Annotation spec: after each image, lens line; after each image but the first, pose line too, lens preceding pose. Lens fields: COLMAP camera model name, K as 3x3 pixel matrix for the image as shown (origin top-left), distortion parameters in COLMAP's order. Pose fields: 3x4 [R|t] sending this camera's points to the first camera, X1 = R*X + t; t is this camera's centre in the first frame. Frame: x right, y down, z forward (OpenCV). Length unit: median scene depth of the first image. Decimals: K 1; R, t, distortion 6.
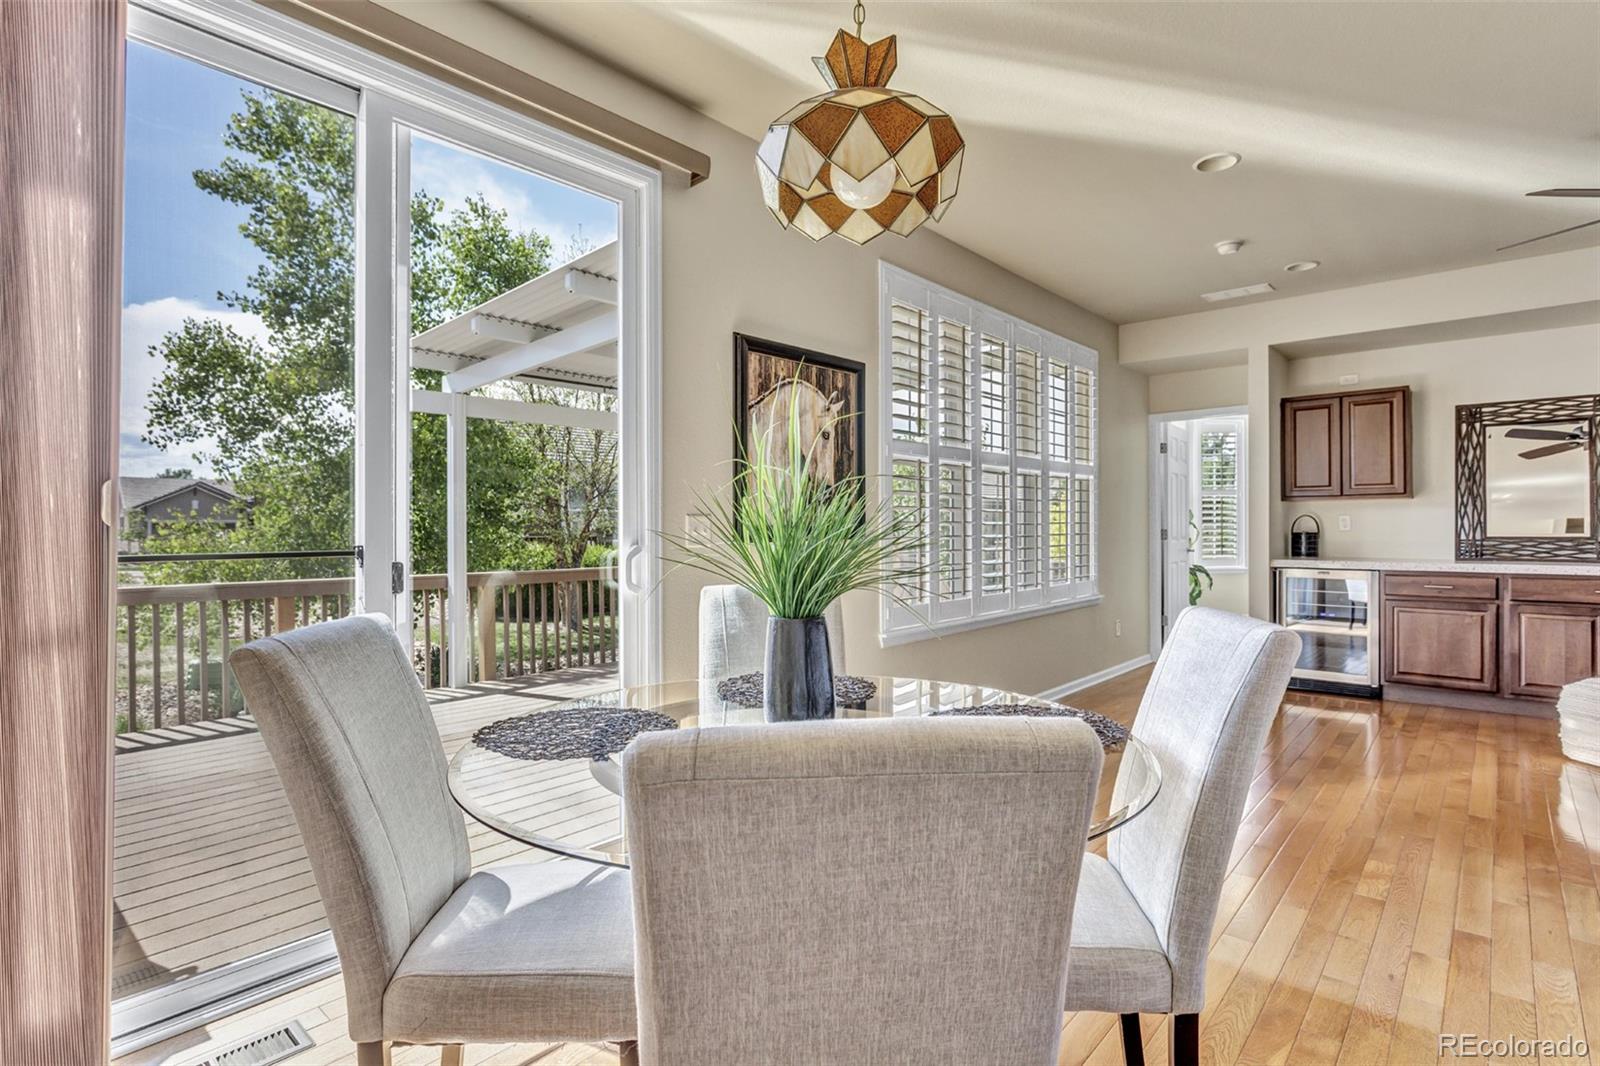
lens RADIAL K [[802.6, 0, 797.9], [0, 802.6, 527.8], [0, 0, 1]] dist [-0.006562, 0.004650]
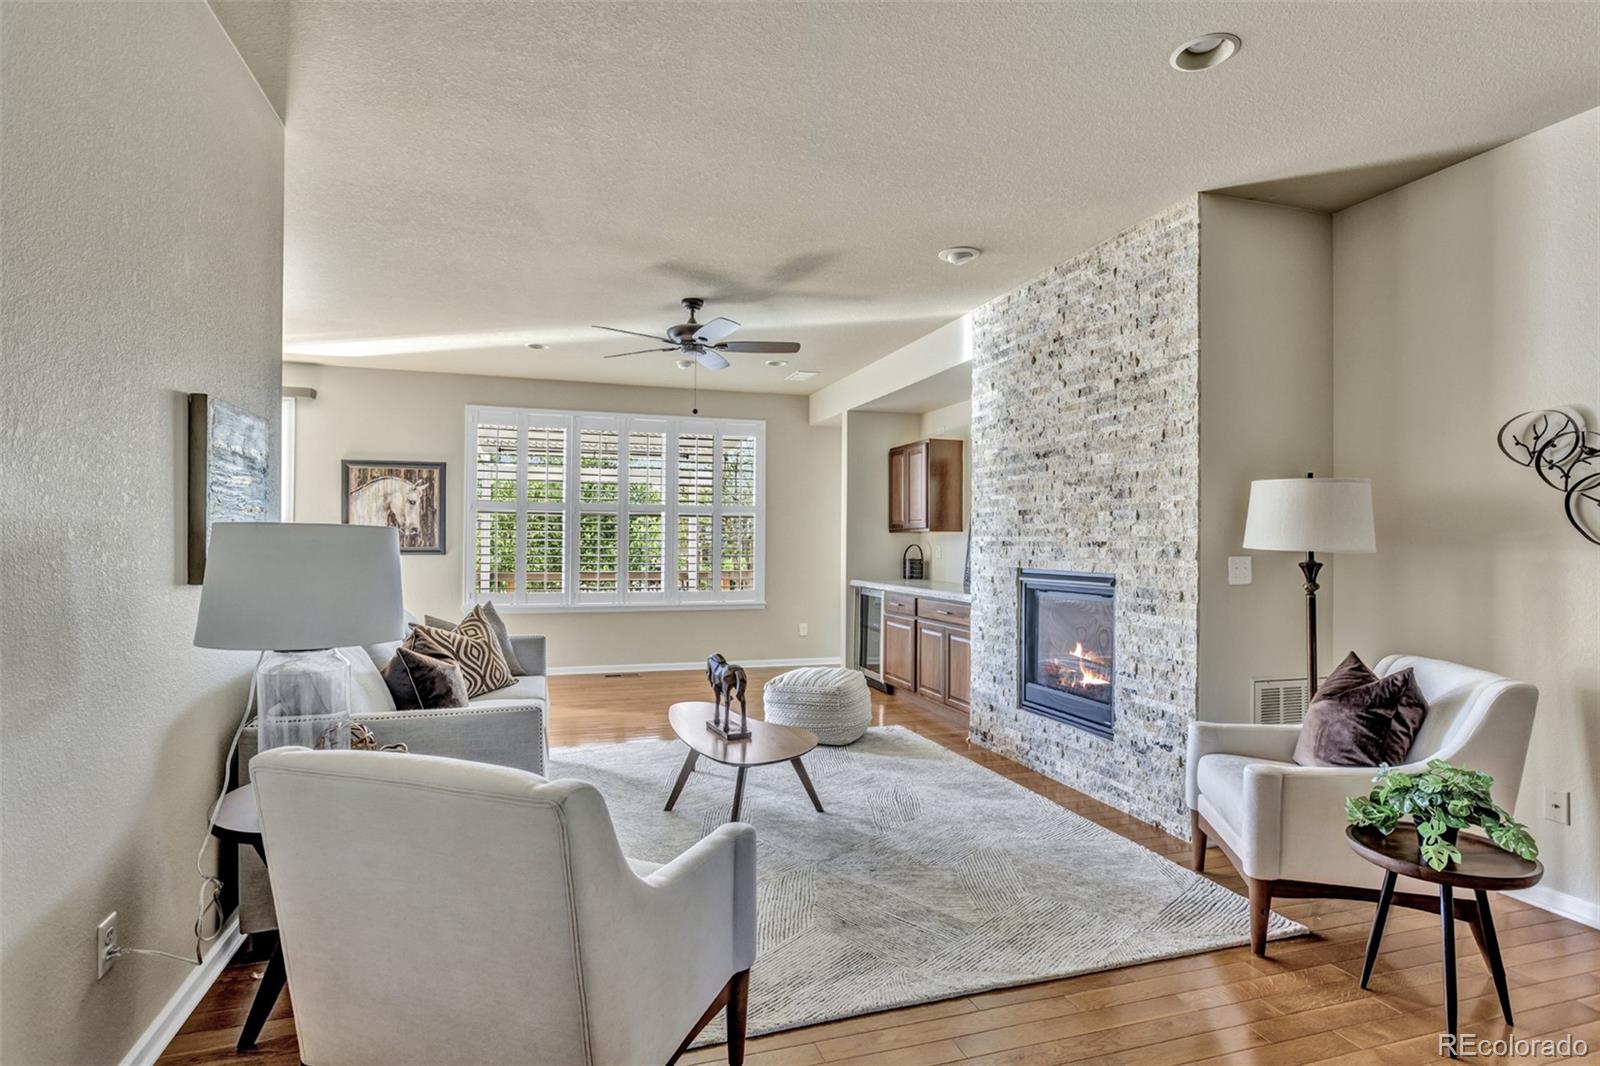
lens RADIAL K [[802.6, 0, 800.2], [0, 802.6, 532.6], [0, 0, 1]] dist [-0.006562, 0.004650]
pose [[0.864565, 0.004654, -0.502500, 1.237153], [-0.011588, 0.999876, -0.010676, -0.021419], [0.502388, 0.015053, 0.864511, -0.145046]]
